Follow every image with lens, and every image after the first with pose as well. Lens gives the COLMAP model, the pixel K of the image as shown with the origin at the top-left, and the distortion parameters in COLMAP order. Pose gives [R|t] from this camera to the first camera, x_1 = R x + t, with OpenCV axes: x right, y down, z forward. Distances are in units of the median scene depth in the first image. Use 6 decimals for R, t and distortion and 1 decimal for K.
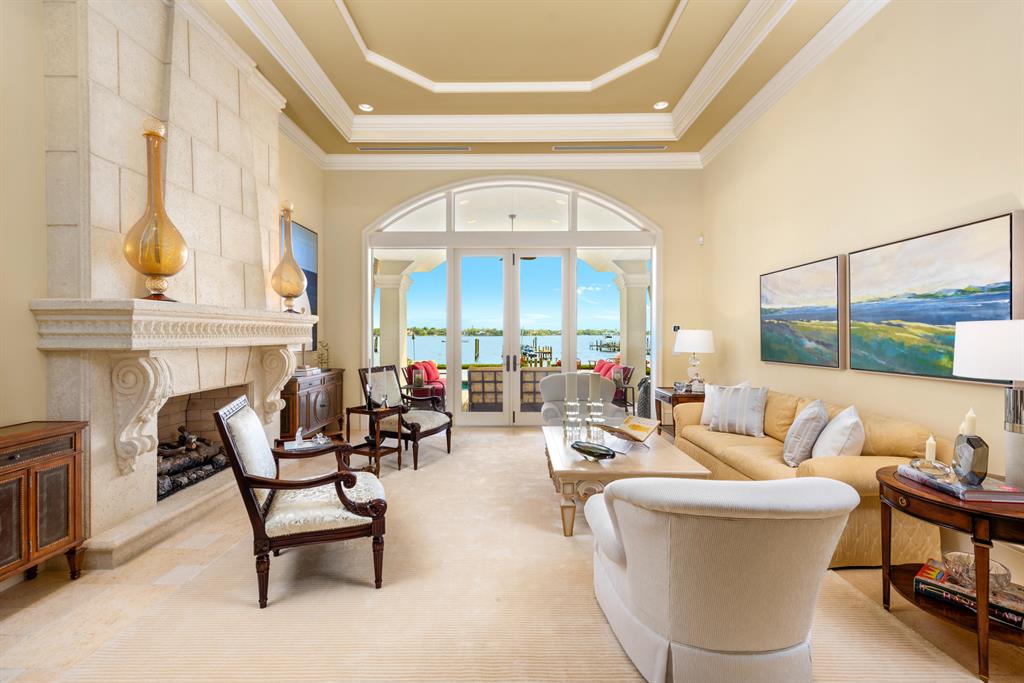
lens RADIAL K [[431.1, 0, 512.0], [0, 431.1, 341.5], [0, 0, 1]] dist [0.015759, -0.009930]
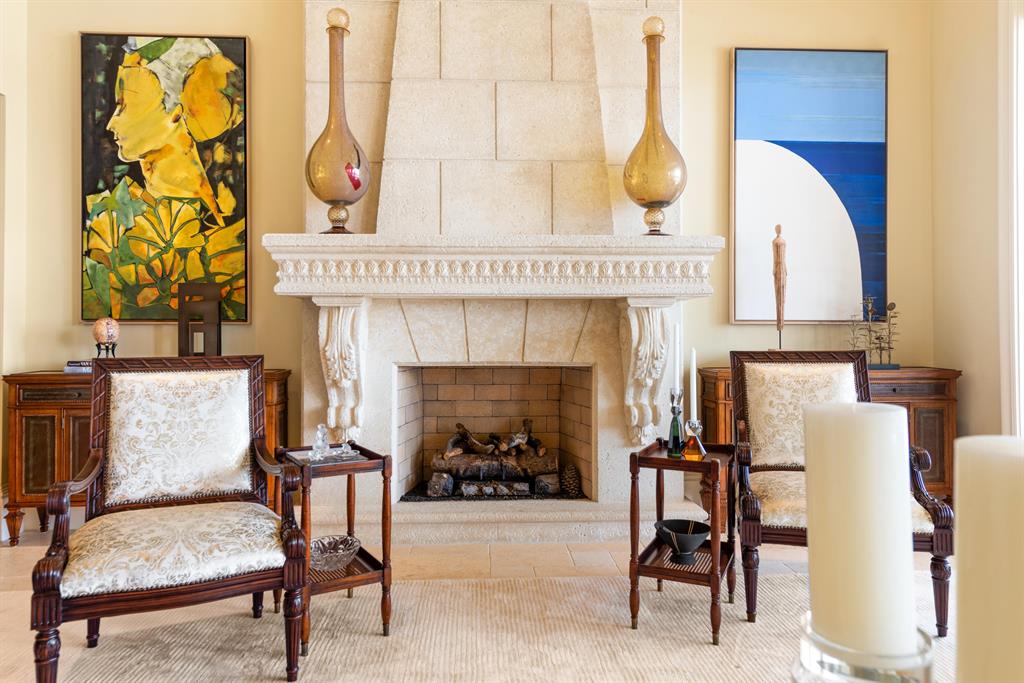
lens RADIAL K [[683.7, 0, 512.0], [0, 683.7, 321.4], [0, 0, 1]] dist [0.009810, 0.001792]
pose [[0.050159, -0.008505, -0.998705, 0.319859], [-0.014635, 0.999850, -0.009249, 0.049524], [0.998634, 0.015080, 0.050027, 0.898555]]
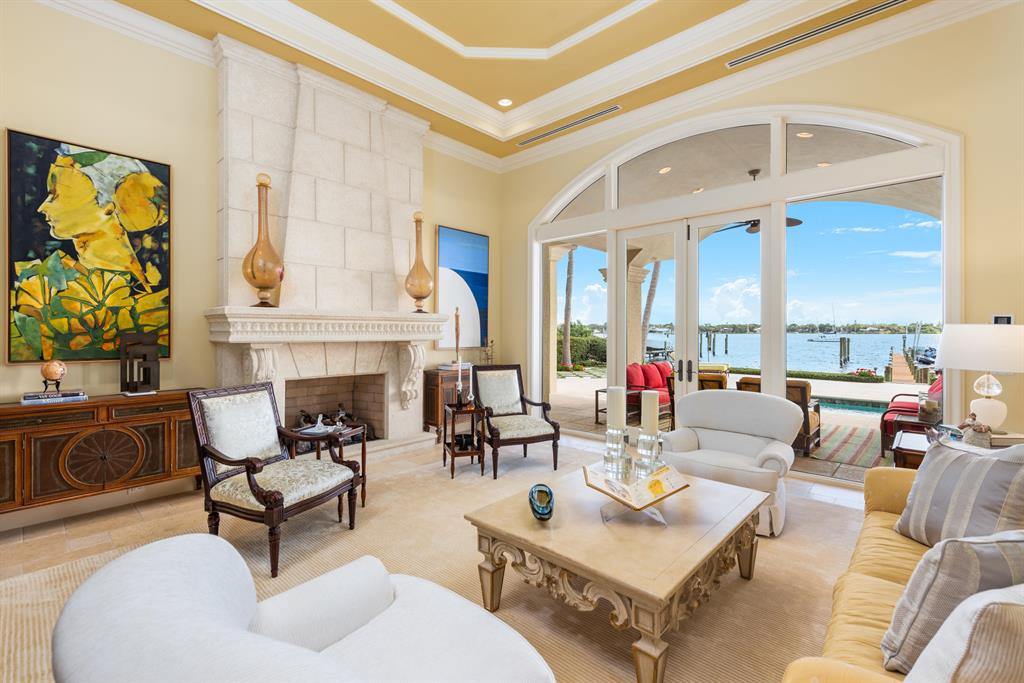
lens RADIAL K [[448.9, 0, 510.5], [0, 448.9, 335.7], [0, 0, 1]] dist [0.001094, 0.000006]
pose [[0.735999, 0.007761, -0.676938, 0.498969], [-0.012017, 0.999927, -0.001602, -0.008281], [0.676876, 0.009314, 0.736038, 0.350419]]
